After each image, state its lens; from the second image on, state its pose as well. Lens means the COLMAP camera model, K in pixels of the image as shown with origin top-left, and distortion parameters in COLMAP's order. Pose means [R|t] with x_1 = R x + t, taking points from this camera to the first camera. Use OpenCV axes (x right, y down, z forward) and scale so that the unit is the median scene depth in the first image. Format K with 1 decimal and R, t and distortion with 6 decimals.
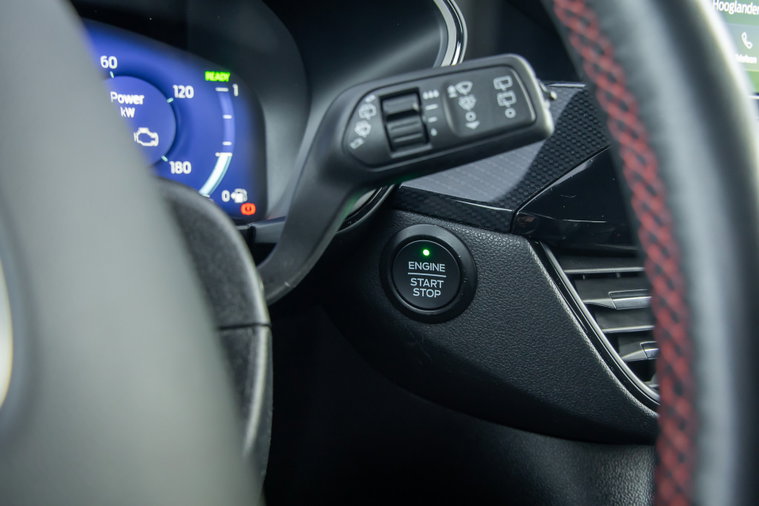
lens RADIAL K [[823.7, 0, 379.5], [0, 823.7, 253.0], [0, 0, 1]] dist [0.042486, 0.016188]
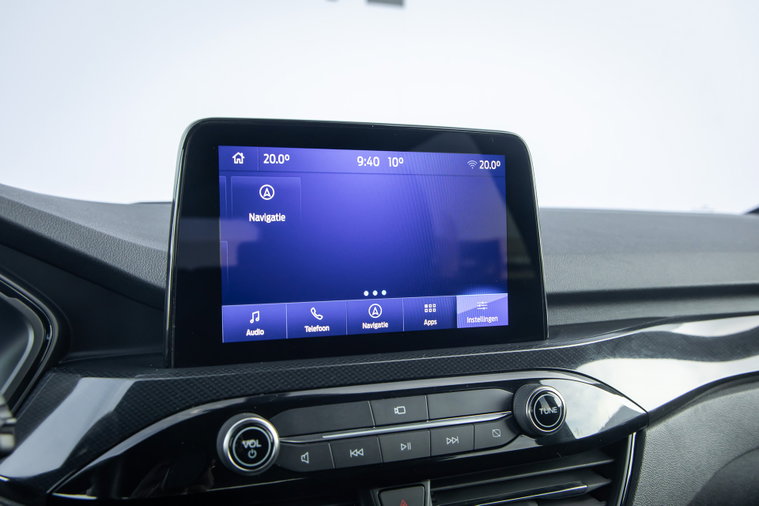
lens RADIAL K [[759.9, 0, 379.5], [0, 759.9, 253.0], [0, 0, 1]] dist [0.004212, 0.001420]
pose [[0.996968, -0.052831, -0.057132, 0.702752], [0.044122, 0.988565, -0.144195, -0.209594], [0.064096, 0.141237, 0.987899, -0.105913]]
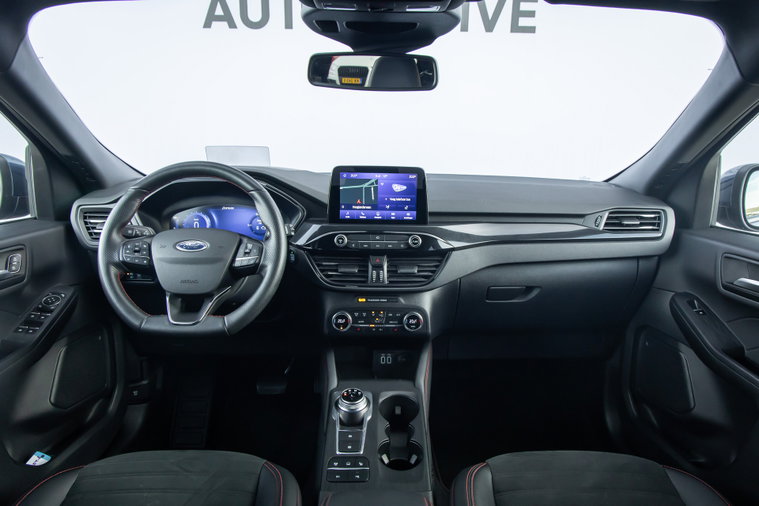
lens RADIAL K [[512.2, 0, 379.5], [0, 512.2, 253.0], [0, 0, 1]] dist [0.006018, -0.001143]
pose [[0.912390, 0.056519, -0.405400, 2.085604], [-0.046775, 0.998330, 0.033912, -0.149422], [0.406640, -0.011978, 0.913510, -2.042850]]
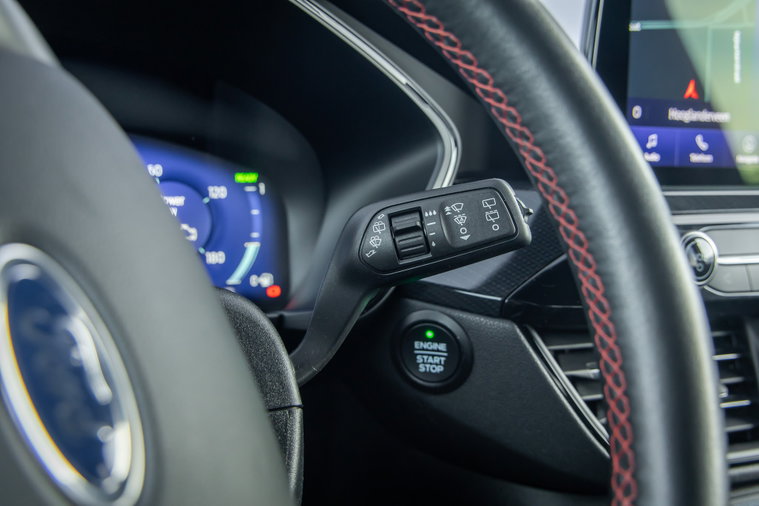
lens RADIAL K [[823.7, 0, 379.5], [0, 823.7, 253.0], [0, 0, 1]] dist [0.042486, 0.016188]
pose [[0.999824, -0.018076, -0.004970, -0.007095], [0.017824, 0.998739, -0.046930, -0.062823], [0.005812, 0.046833, 0.998886, -0.181876]]
